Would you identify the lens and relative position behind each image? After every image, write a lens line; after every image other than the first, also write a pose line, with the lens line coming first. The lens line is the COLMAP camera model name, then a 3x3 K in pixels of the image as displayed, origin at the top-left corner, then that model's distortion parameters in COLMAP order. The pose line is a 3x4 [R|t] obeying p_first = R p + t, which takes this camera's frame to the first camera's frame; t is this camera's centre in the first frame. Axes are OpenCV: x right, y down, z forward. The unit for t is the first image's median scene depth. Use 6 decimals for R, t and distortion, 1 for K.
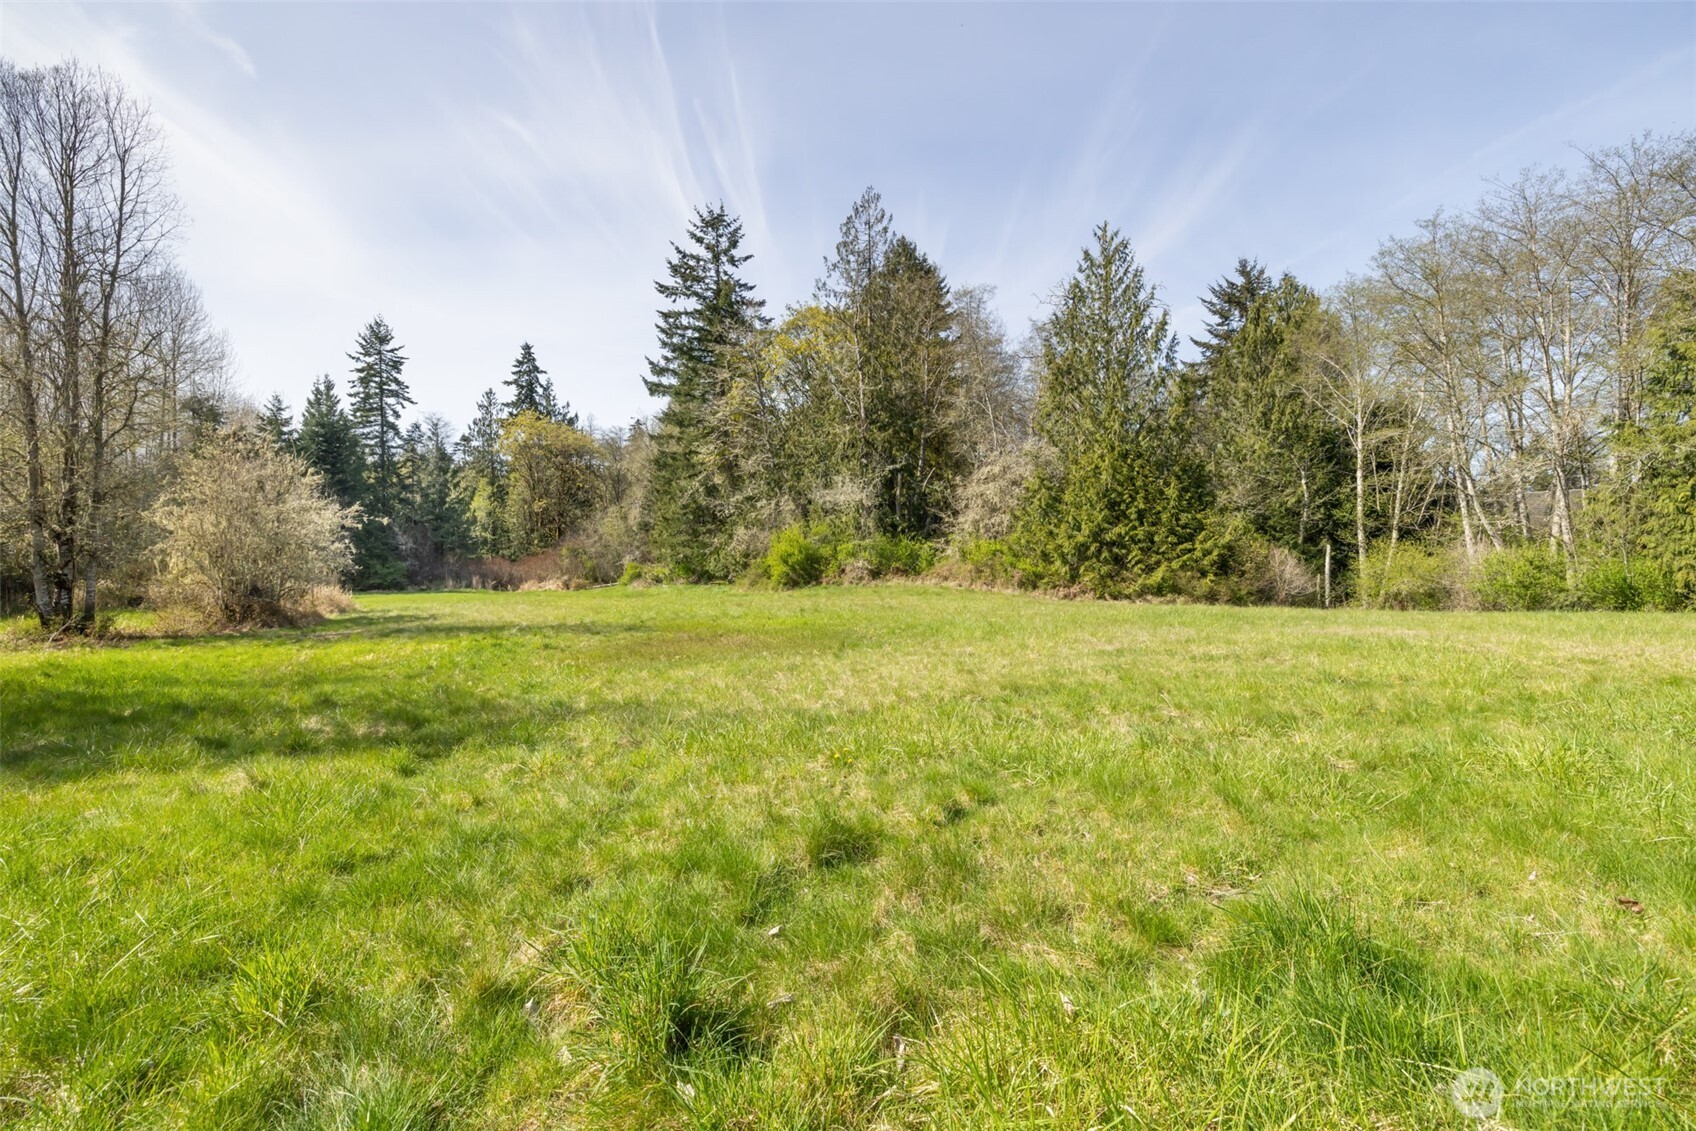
lens RADIAL K [[719.6, 0, 847.7], [0, 719.6, 564.8], [0, 0, 1]] dist [0.002790, -0.001106]
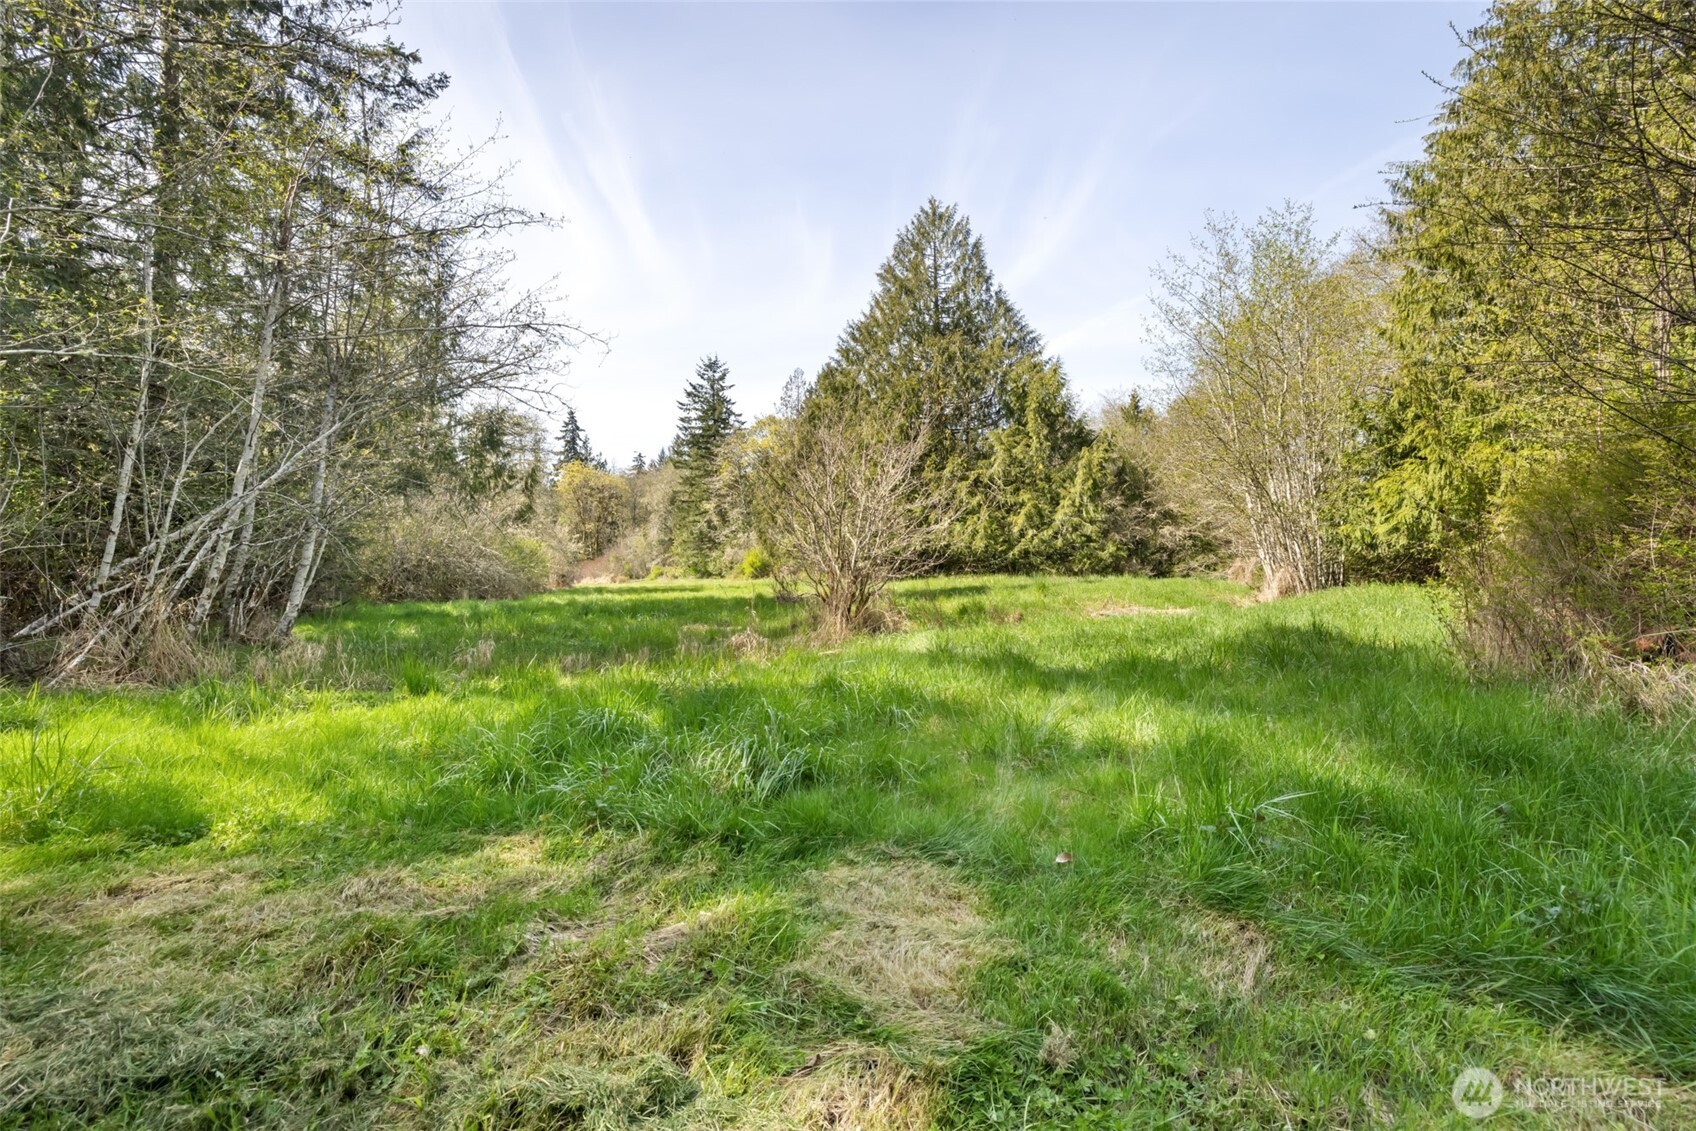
lens RADIAL K [[719.6, 0, 848.5], [0, 719.6, 567.5], [0, 0, 1]] dist [0.002790, -0.001106]
pose [[0.999244, 0.003864, 0.038693, 0.073137], [-0.003896, 0.999992, 0.000740, -0.002262], [-0.038690, -0.000890, 0.999251, -0.710419]]
